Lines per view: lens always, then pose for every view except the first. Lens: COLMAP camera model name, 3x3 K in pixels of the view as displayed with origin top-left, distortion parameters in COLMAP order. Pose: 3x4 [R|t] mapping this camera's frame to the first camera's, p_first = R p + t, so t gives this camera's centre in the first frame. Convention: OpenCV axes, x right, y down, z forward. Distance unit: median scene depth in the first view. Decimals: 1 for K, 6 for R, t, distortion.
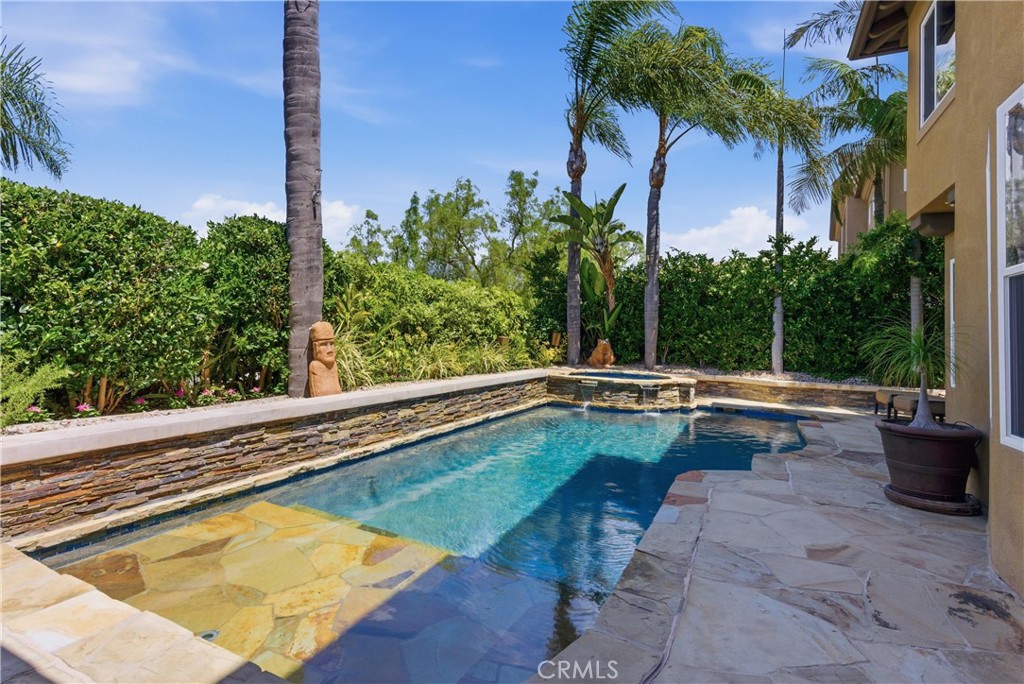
lens RADIAL K [[481.6, 0, 479.4], [0, 481.6, 336.7], [0, 0, 1]] dist [0.000430, 0.000306]
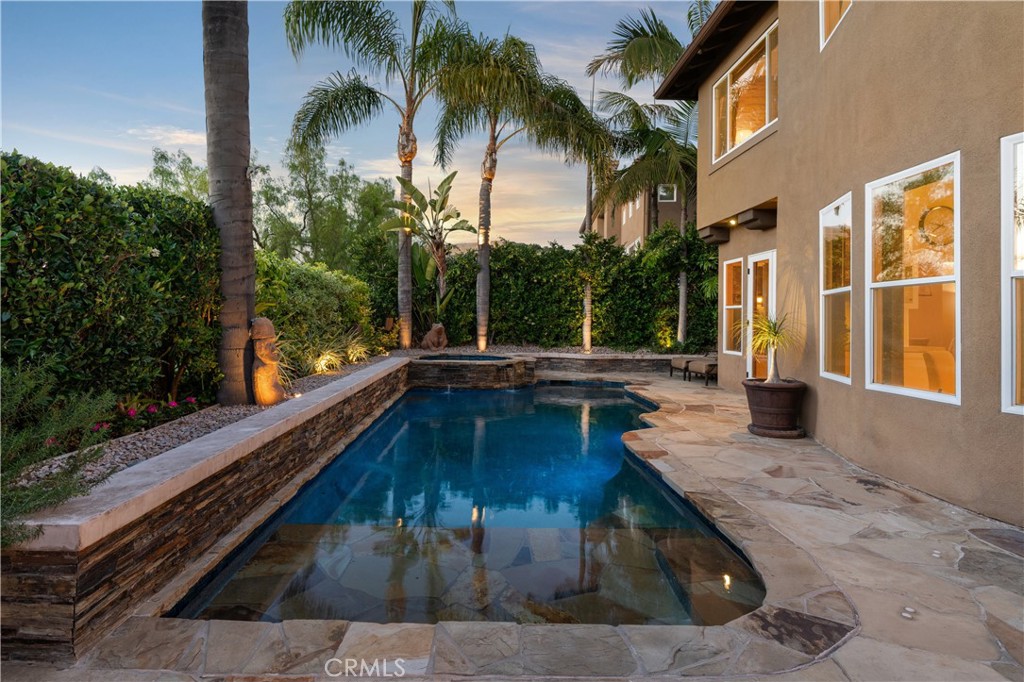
lens RADIAL K [[503.7, 0, 446.7], [0, 503.7, 338.3], [0, 0, 1]] dist [-0.004219, 0.000606]
pose [[0.906572, -0.040136, 0.420138, -0.275849], [0.022459, 0.998645, 0.046939, -0.018959], [-0.421452, -0.033118, 0.906246, 0.013651]]
